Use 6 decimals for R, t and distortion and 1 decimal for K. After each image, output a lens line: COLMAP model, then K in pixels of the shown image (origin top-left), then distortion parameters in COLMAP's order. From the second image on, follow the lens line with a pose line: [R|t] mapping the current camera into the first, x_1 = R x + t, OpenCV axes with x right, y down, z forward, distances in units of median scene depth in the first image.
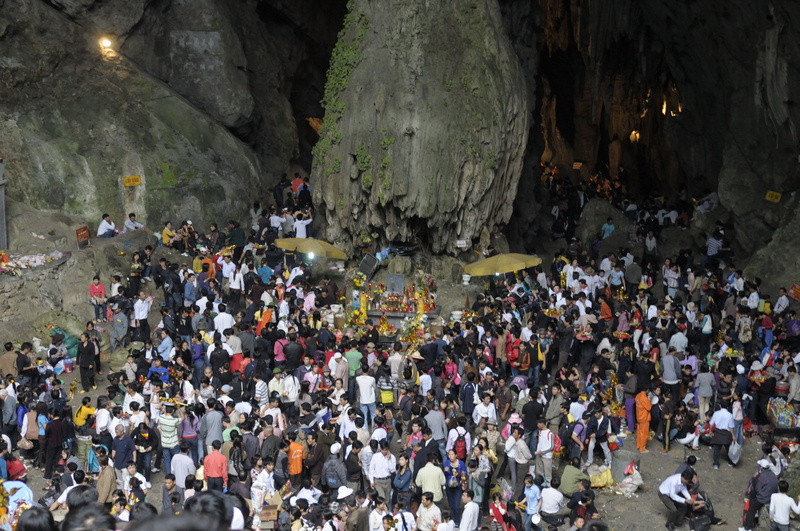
lens RADIAL K [[1536.1, 0, 400.0], [0, 1536.1, 265.5], [0, 0, 1]] dist [0.227028, -0.038883]
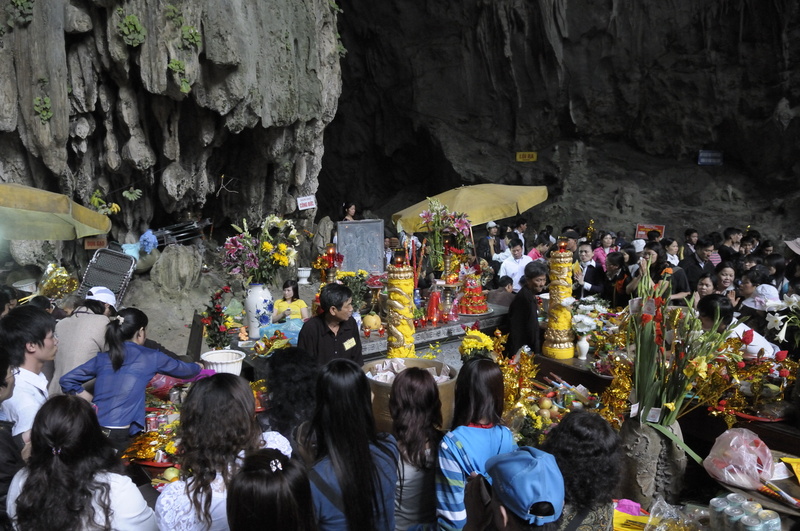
lens RADIAL K [[596.5, 0, 400.0], [0, 596.5, 265.5], [0, 0, 1]] dist [-0.045858, -0.001497]
pose [[0.718454, -0.116355, 0.685773, -0.075064], [0.188156, 0.981663, -0.030564, 0.018120], [-0.669642, 0.150991, 0.727173, 0.807832]]
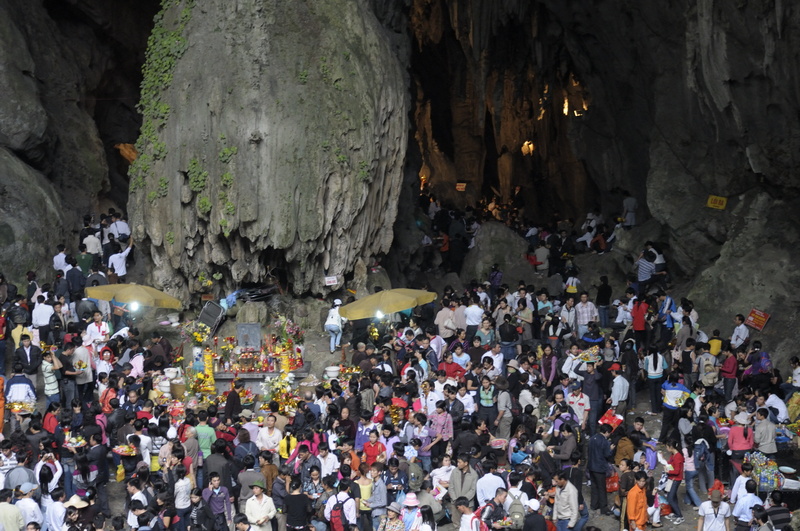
lens RADIAL K [[1833.2, 0, 400.0], [0, 1833.2, 265.5], [0, 0, 1]] dist [0.269900, 0.002468]
pose [[0.994491, -0.052766, 0.090570, -0.008296], [0.056043, 0.997848, -0.034035, 0.011016], [-0.088579, 0.038923, 0.995308, 0.077148]]
